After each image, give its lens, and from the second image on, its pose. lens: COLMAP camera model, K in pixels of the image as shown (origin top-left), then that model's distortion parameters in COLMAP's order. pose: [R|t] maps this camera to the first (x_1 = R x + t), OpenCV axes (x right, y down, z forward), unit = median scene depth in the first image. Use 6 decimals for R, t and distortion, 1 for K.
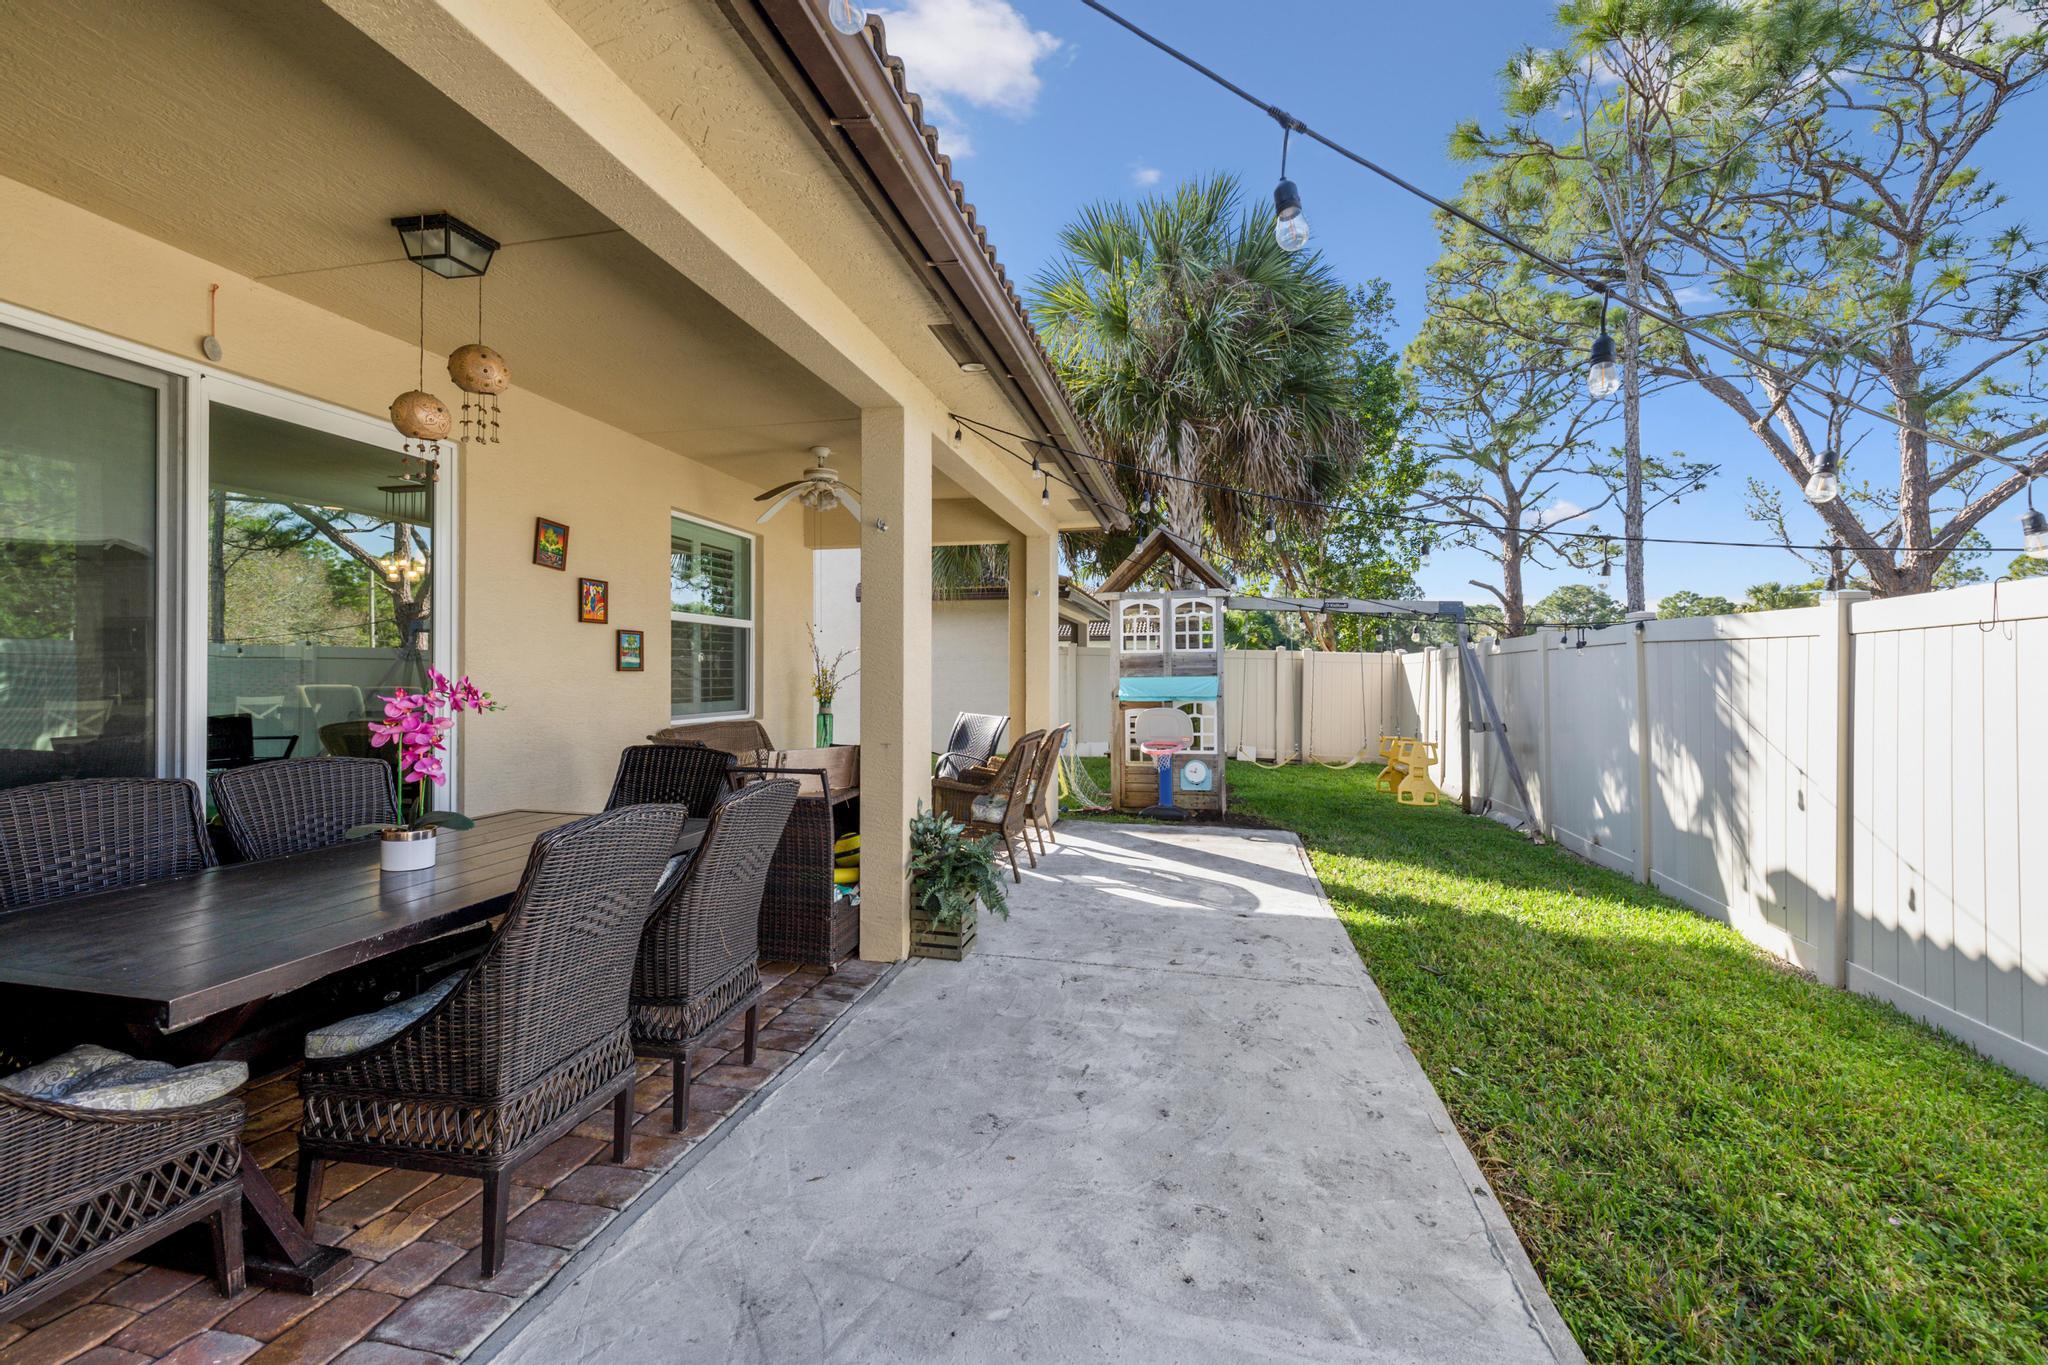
lens RADIAL K [[882.4, 0, 1010.9], [0, 882.4, 670.4], [0, 0, 1]] dist [0.005113, -0.000202]
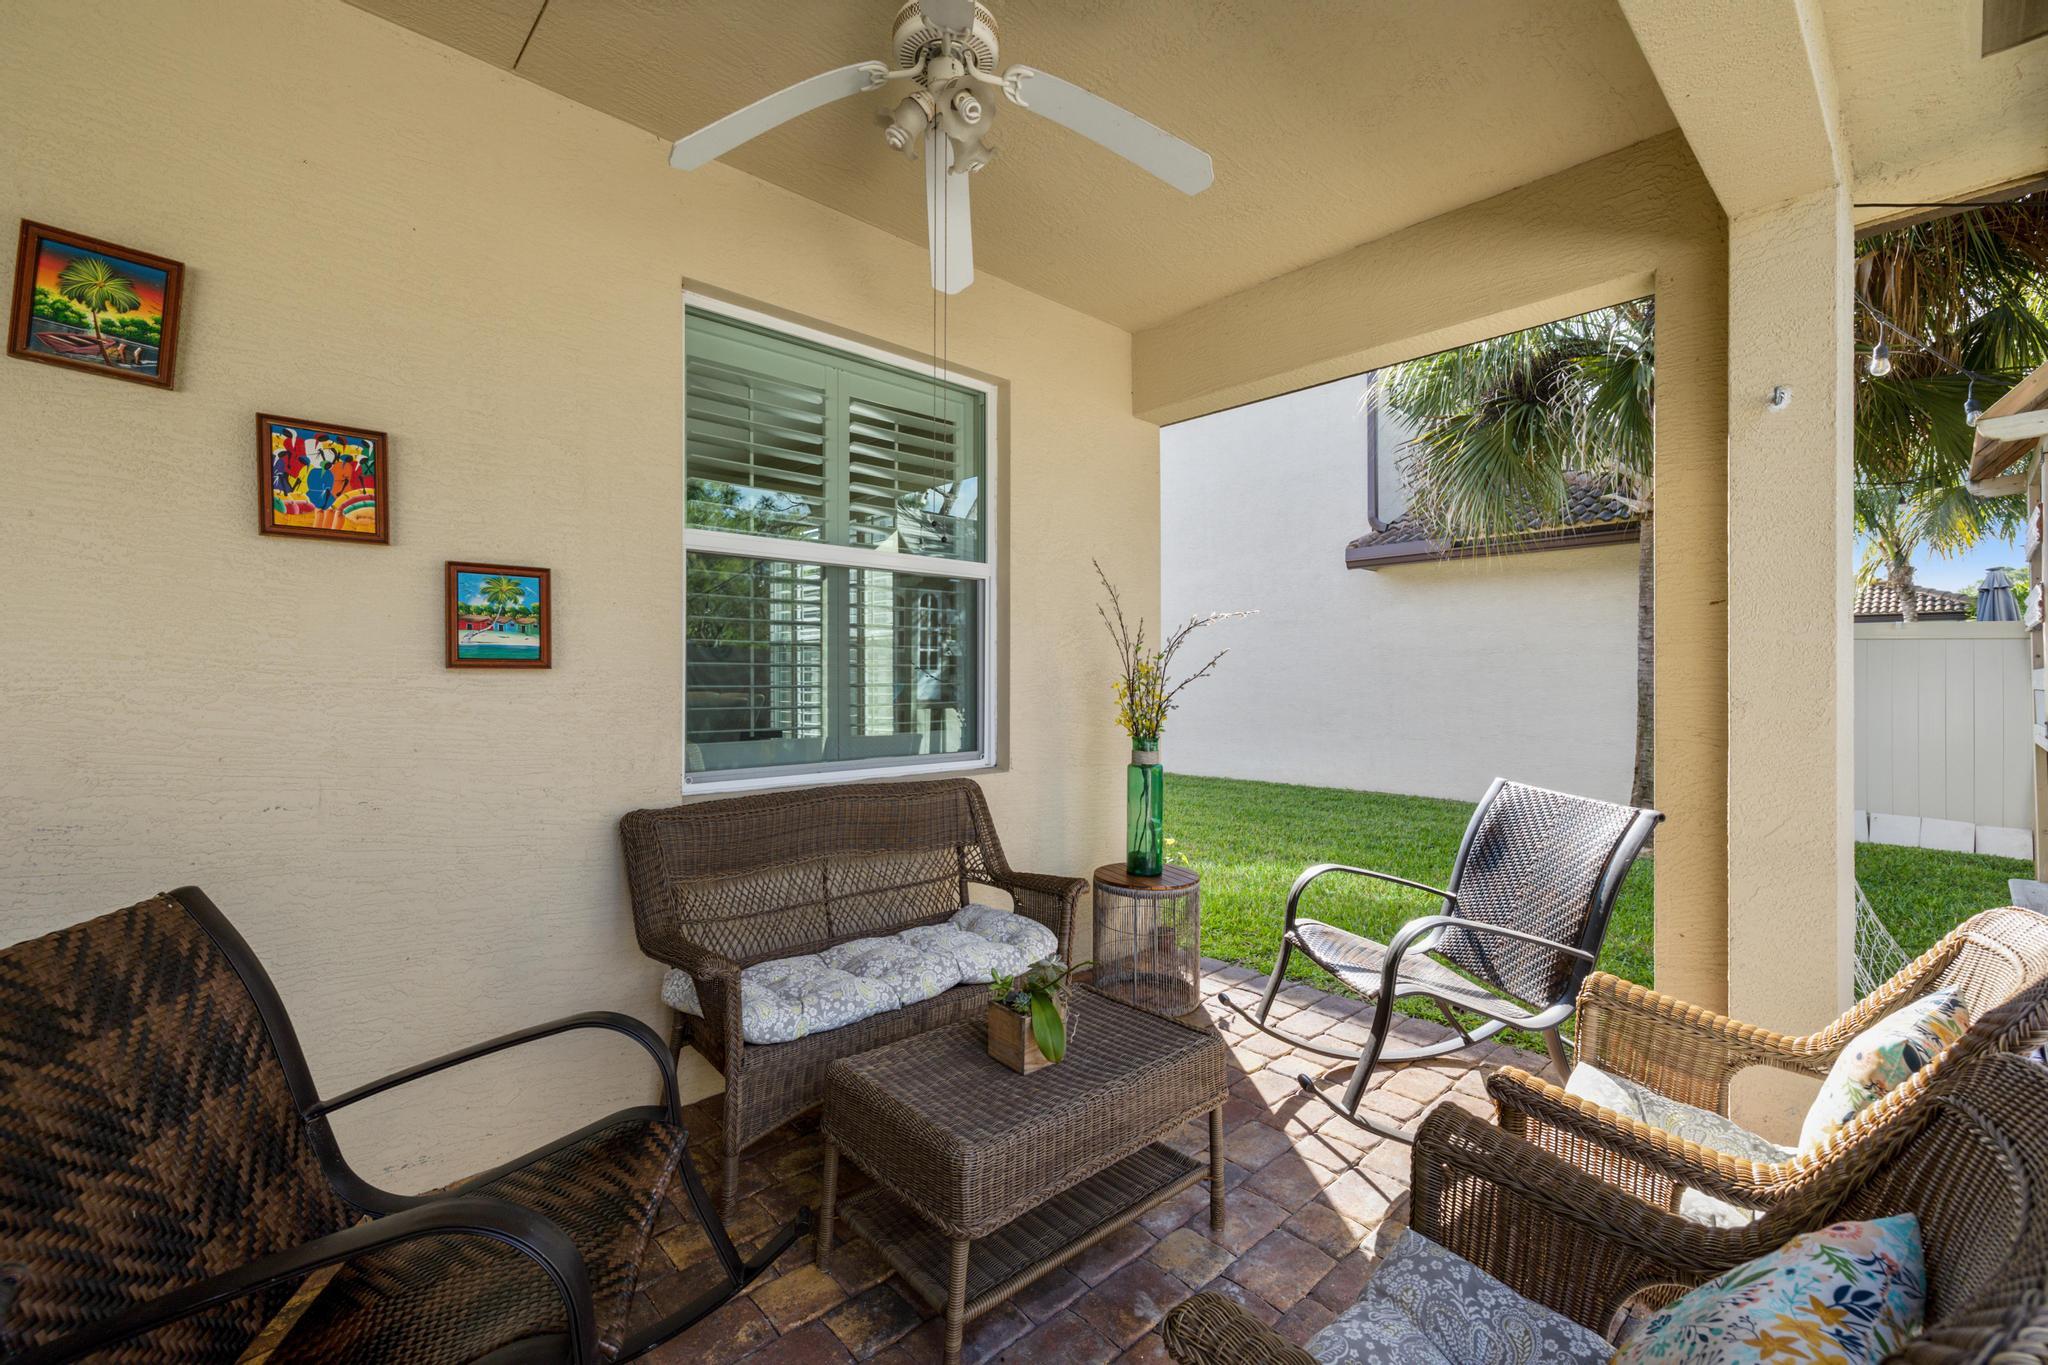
lens RADIAL K [[882.4, 0, 1018.3], [0, 882.4, 675.3], [0, 0, 1]] dist [0.005113, -0.000202]
pose [[0.829491, -0.000466, -0.558519, -0.026516], [0.003448, 0.999985, 0.004286, 0.004457], [0.558509, -0.005481, 0.829480, 1.164952]]
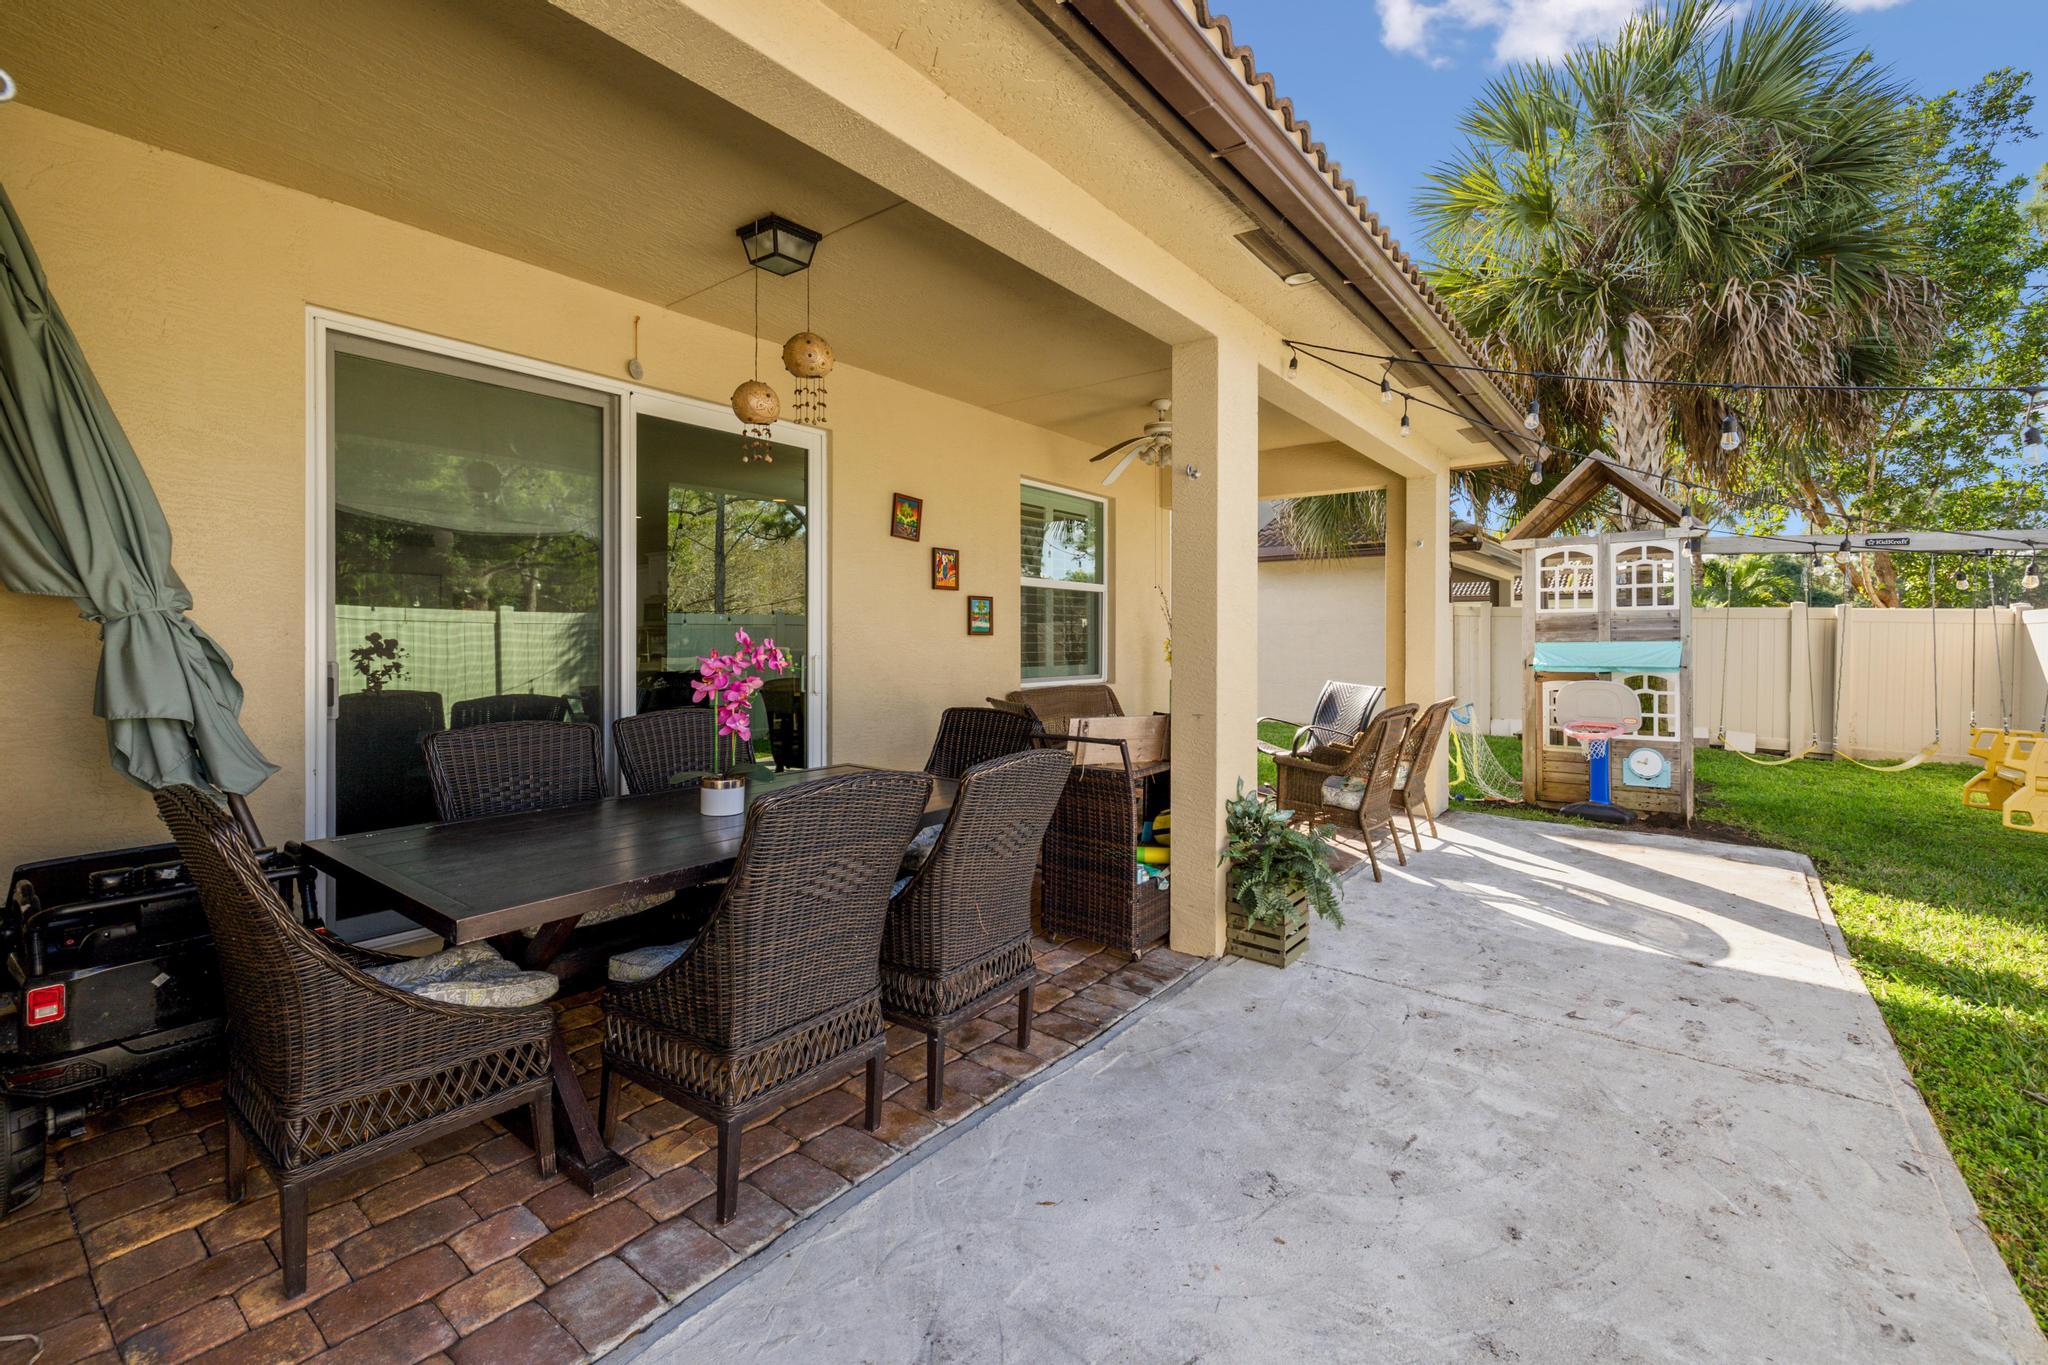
lens RADIAL K [[882.4, 0, 1012.8], [0, 882.4, 642.9], [0, 0, 1]] dist [0.005113, -0.000202]
pose [[0.905014, 0.002267, -0.425375, 0.069948], [0.001358, 0.999965, 0.008218, 0.002079], [0.425379, -0.008015, 0.904980, 0.102845]]
